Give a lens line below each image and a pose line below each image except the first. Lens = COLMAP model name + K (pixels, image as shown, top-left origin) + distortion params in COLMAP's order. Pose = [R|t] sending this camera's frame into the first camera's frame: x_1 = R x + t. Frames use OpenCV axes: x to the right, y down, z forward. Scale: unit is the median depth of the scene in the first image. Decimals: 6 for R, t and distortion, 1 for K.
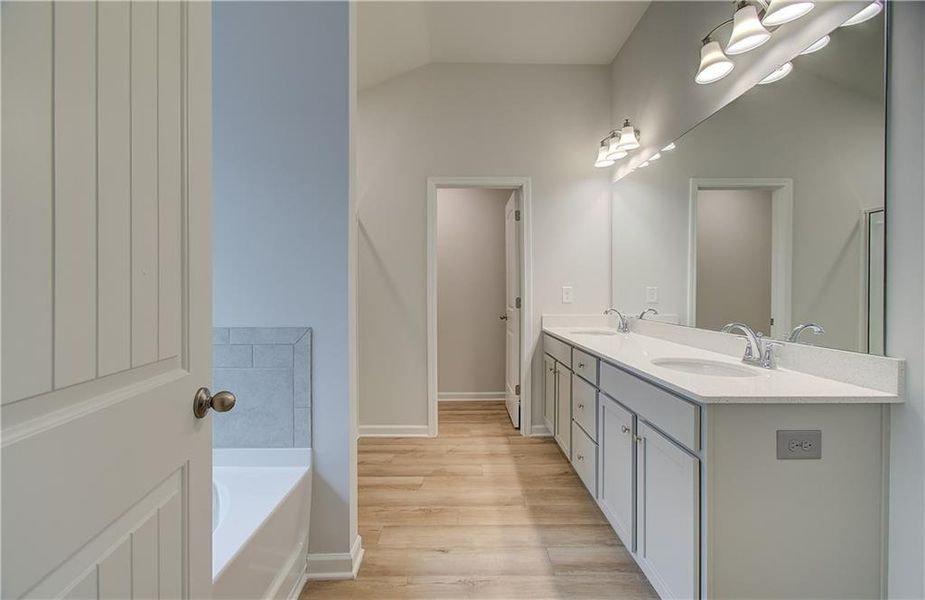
lens RADIAL K [[402.0, 0, 462.8], [0, 402.0, 292.5], [0, 0, 1]] dist [-0.000941, 0.001960]
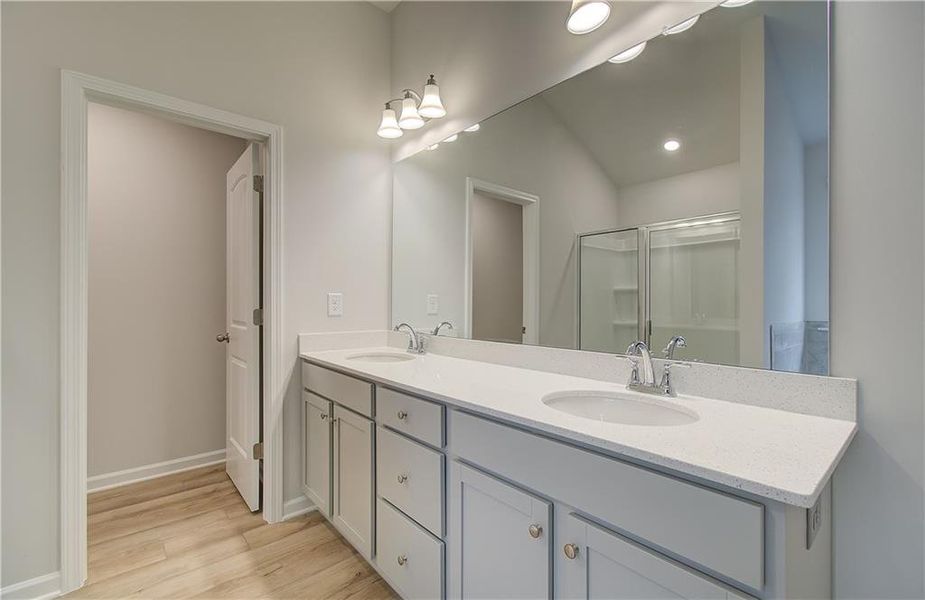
lens RADIAL K [[402.0, 0, 464.5], [0, 402.0, 299.9], [0, 0, 1]] dist [-0.000941, 0.001960]
pose [[0.761776, 0.005342, 0.647819, -0.031739], [-0.001500, 0.999978, -0.006481, 0.001635], [-0.647839, 0.003965, 0.761767, 0.309789]]
